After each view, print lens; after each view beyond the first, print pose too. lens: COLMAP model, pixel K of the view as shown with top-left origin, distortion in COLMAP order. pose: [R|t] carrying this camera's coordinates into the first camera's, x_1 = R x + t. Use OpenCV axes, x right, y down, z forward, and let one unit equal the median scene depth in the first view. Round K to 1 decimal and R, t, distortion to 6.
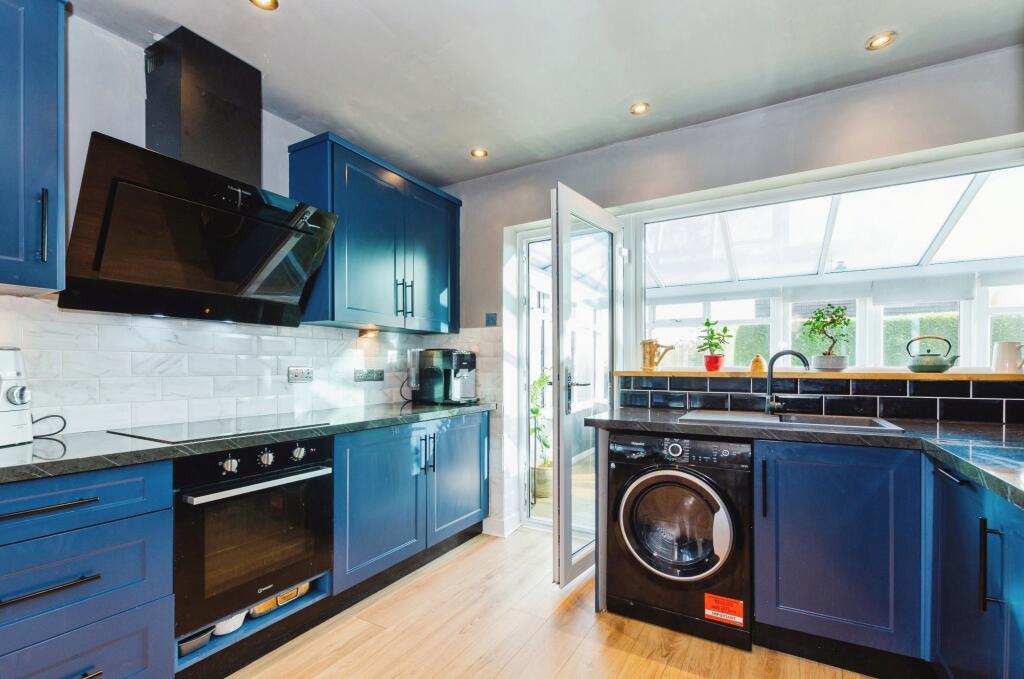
lens RADIAL K [[448.9, 0, 515.6], [0, 448.9, 370.6], [0, 0, 1]] dist [0.006314, -0.000921]
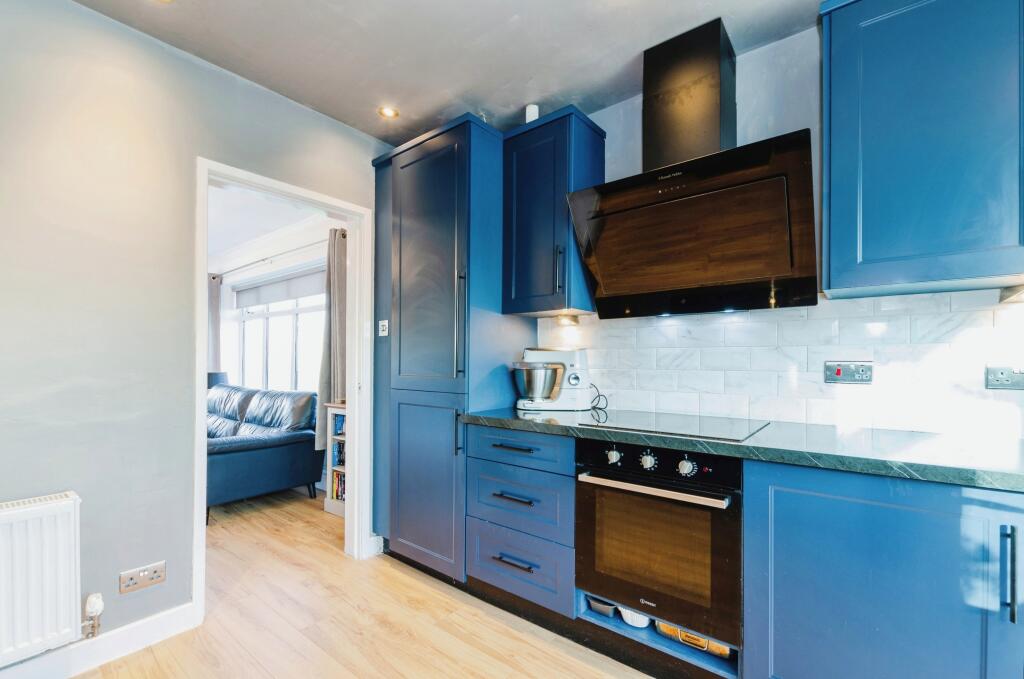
lens RADIAL K [[448.9, 0, 516.8], [0, 448.9, 358.2], [0, 0, 1]] dist [0.006314, -0.000921]
pose [[-0.143943, -0.005756, -0.989569, 0.374627], [-0.007736, 0.999959, -0.004691, -0.007528], [0.989556, 0.006980, -0.143982, 0.829485]]
